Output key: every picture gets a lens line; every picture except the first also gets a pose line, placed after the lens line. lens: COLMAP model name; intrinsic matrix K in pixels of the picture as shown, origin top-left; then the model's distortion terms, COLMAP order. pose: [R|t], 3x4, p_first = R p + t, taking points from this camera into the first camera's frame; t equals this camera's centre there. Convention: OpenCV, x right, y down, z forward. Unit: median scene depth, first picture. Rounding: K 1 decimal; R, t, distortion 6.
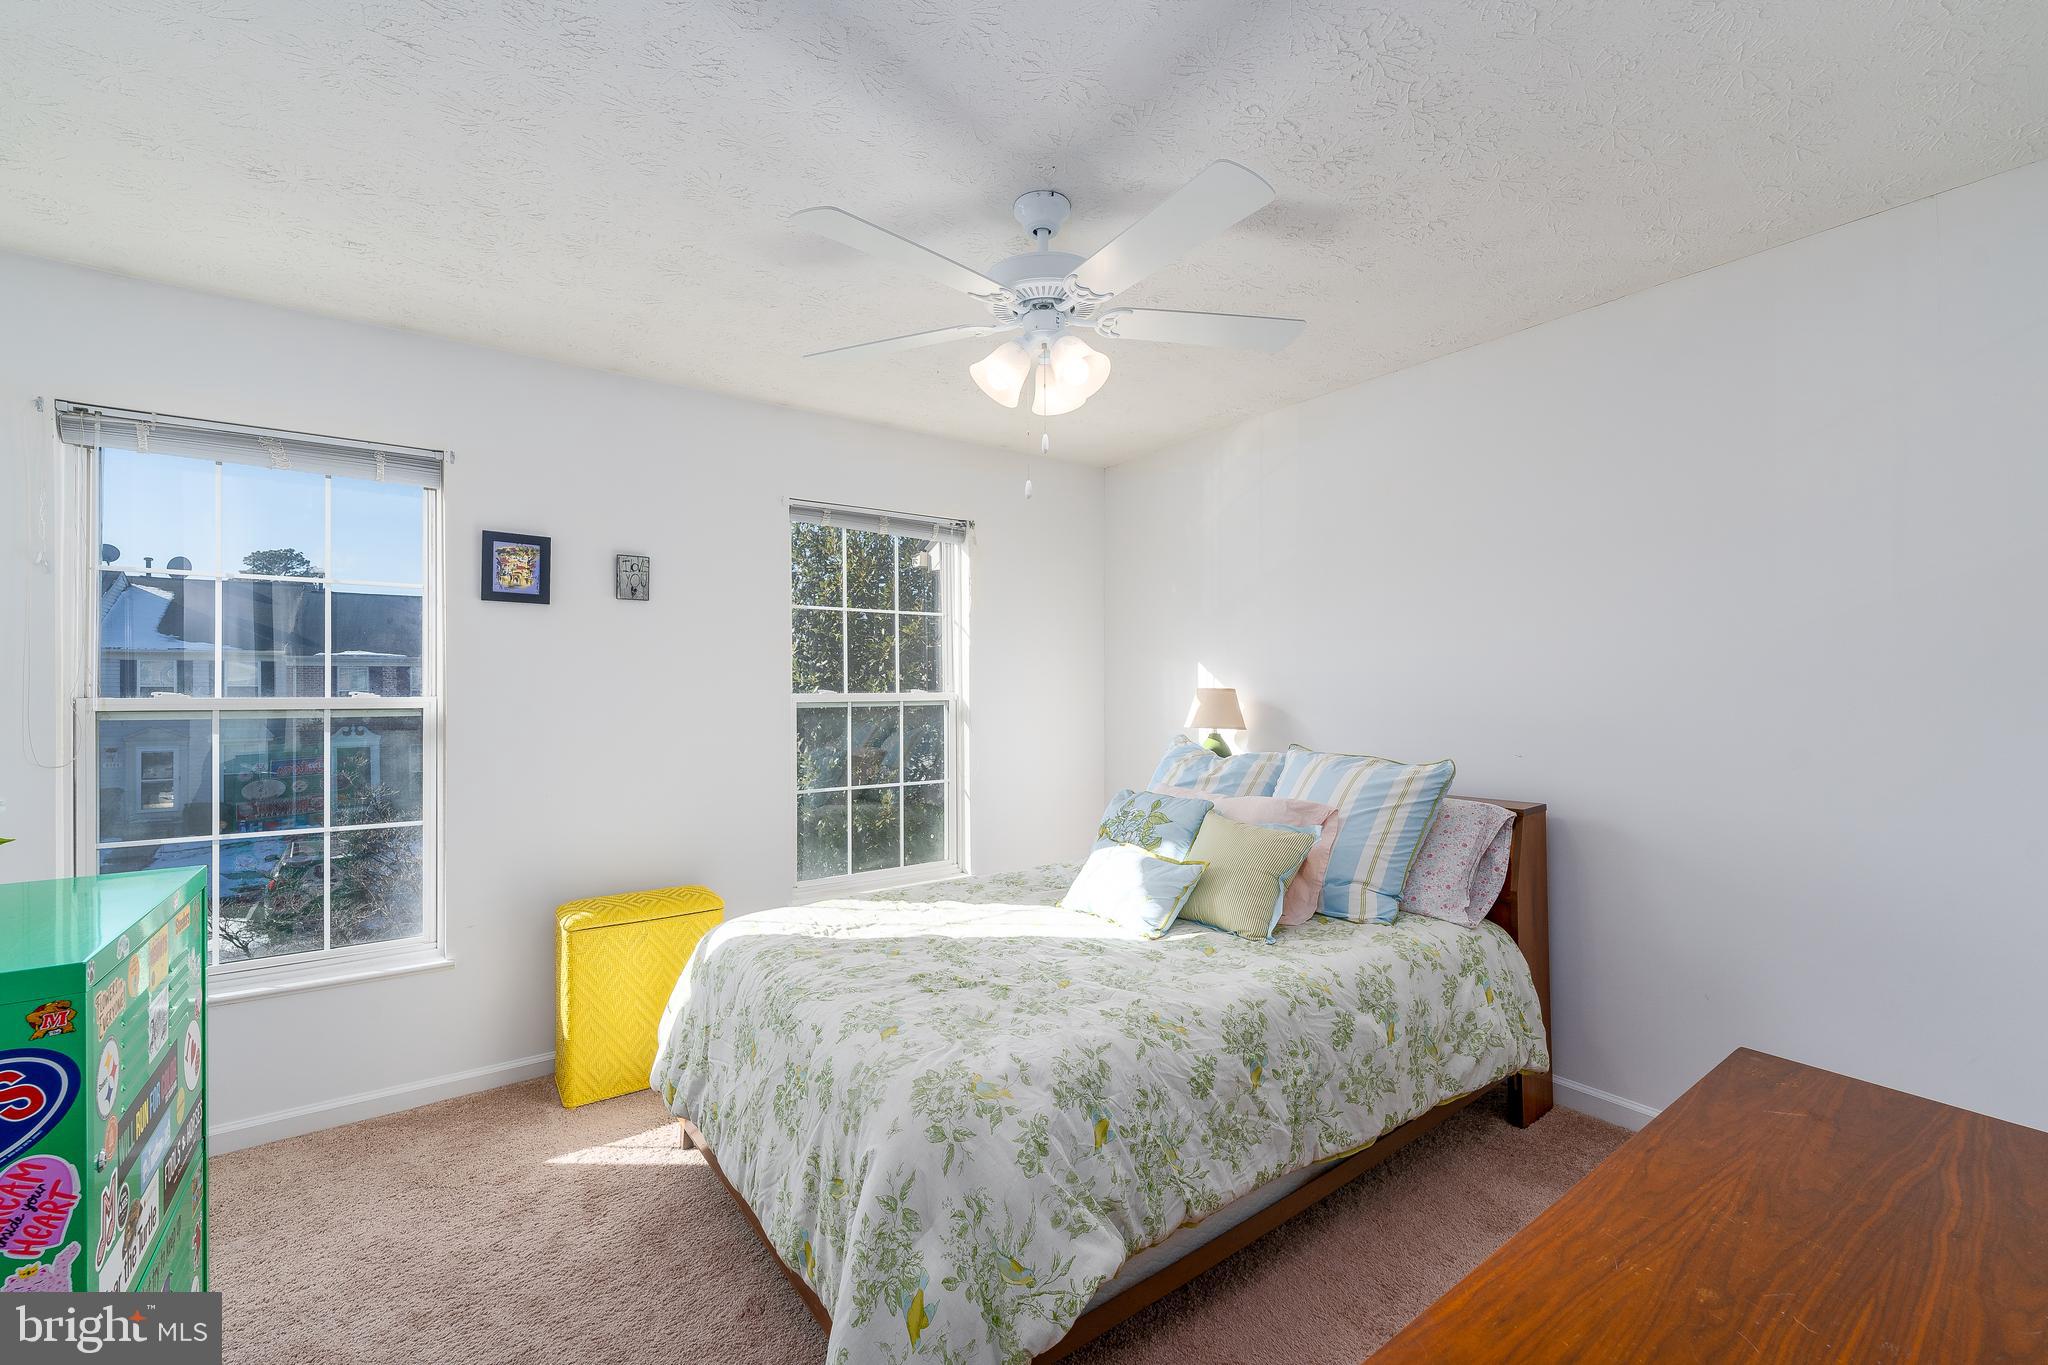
lens RADIAL K [[830.0, 0, 1028.5], [0, 830.0, 684.1], [0, 0, 1]] dist [0.001472, -0.000396]
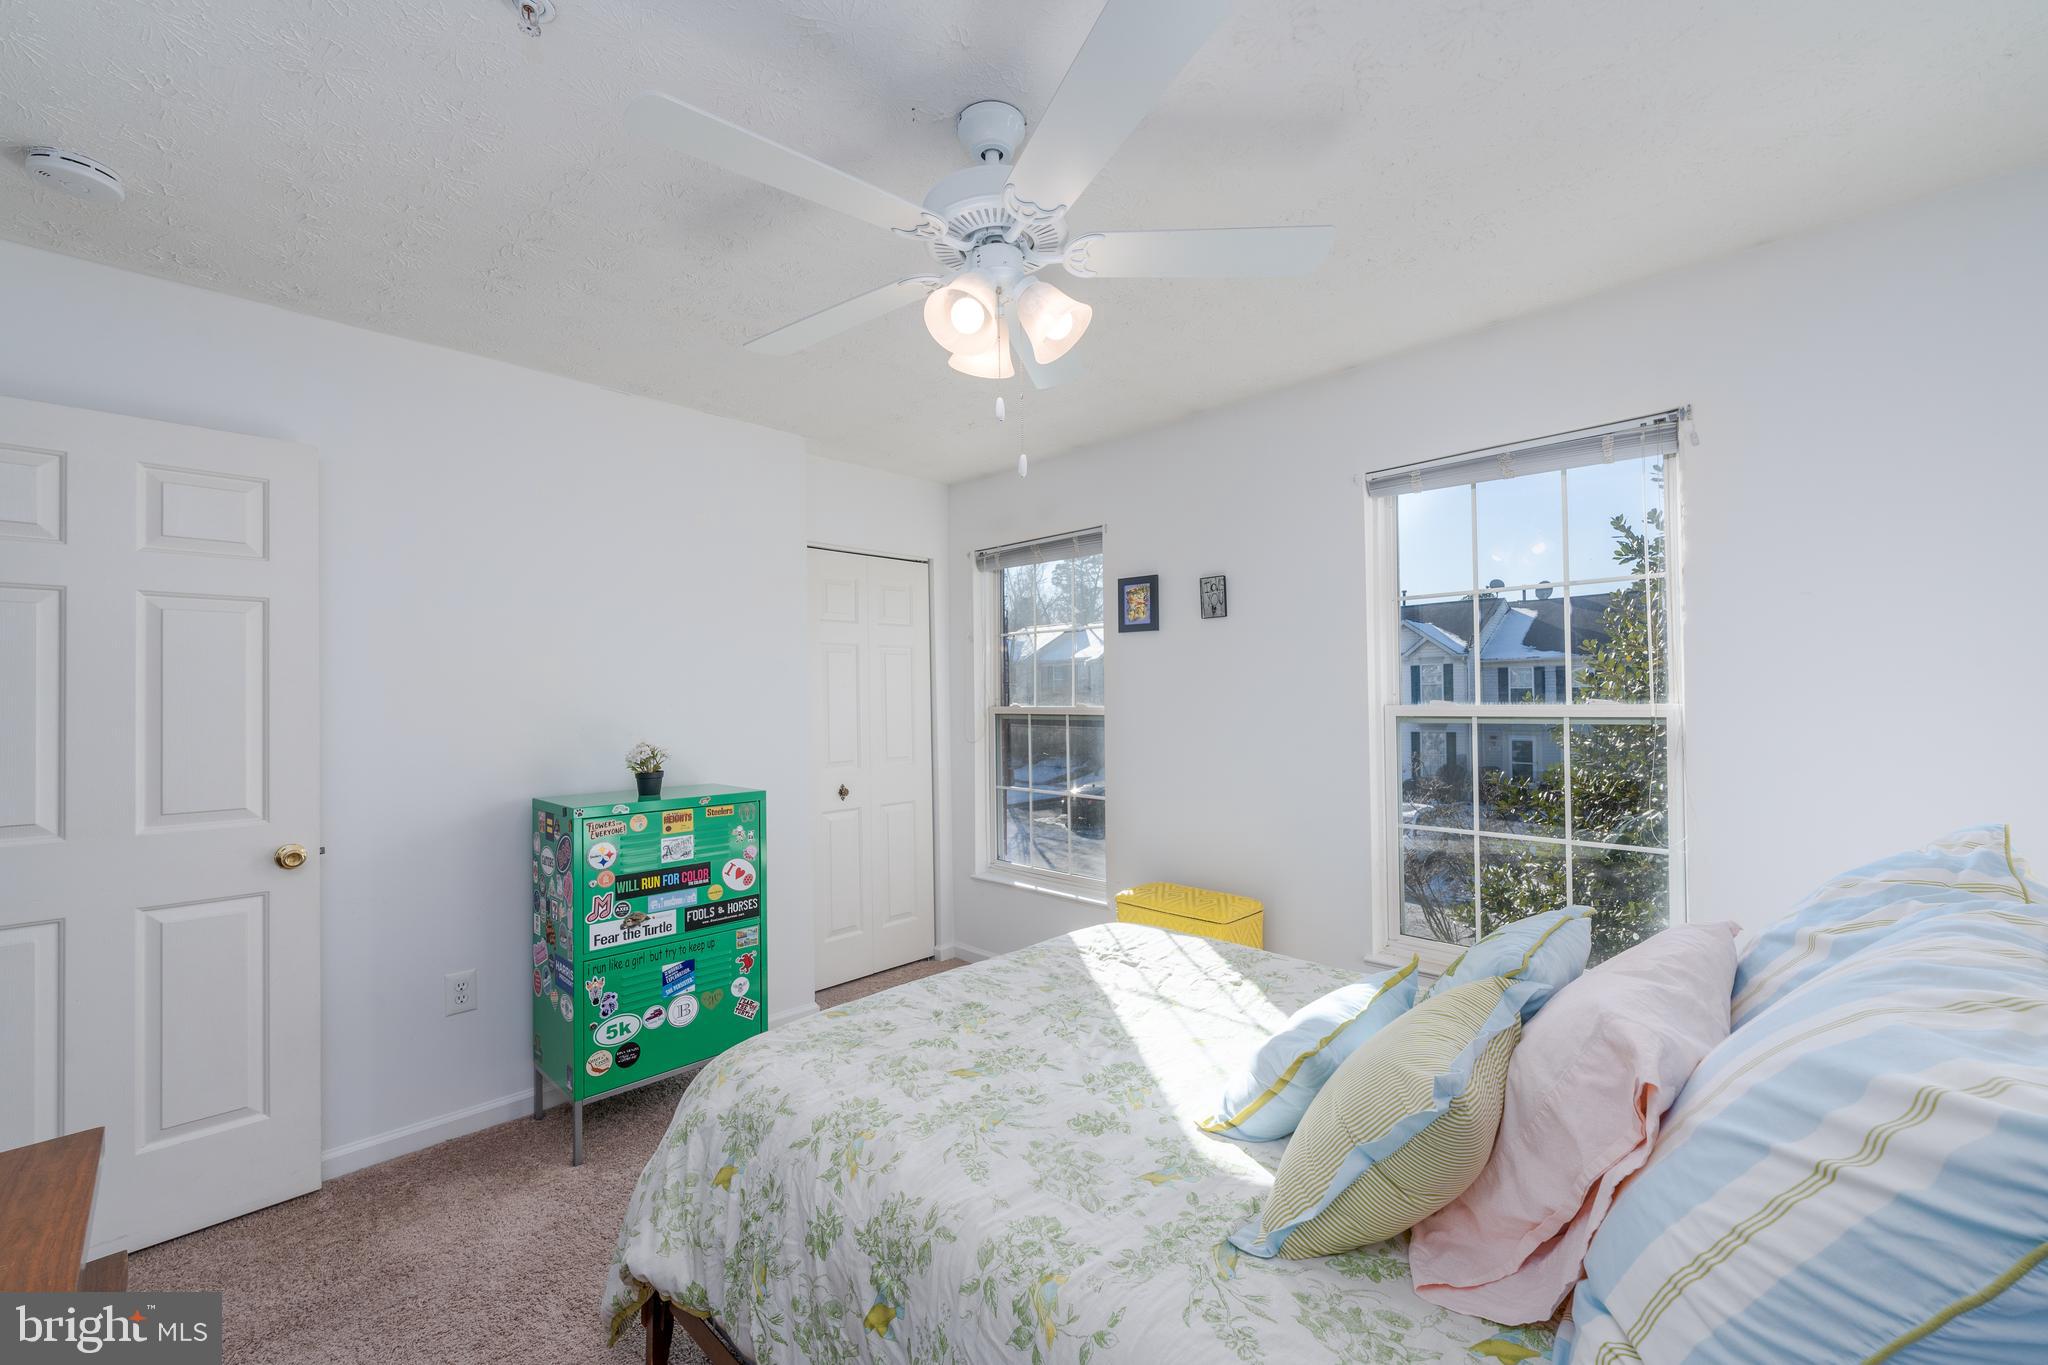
lens RADIAL K [[830.0, 0, 1030.1], [0, 830.0, 692.6], [0, 0, 1]] dist [0.001472, -0.000396]
pose [[0.174381, -0.005082, -0.984665, 0.571781], [0.016772, 0.999857, -0.002190, -0.007224], [0.984535, -0.016133, 0.174442, 0.615256]]
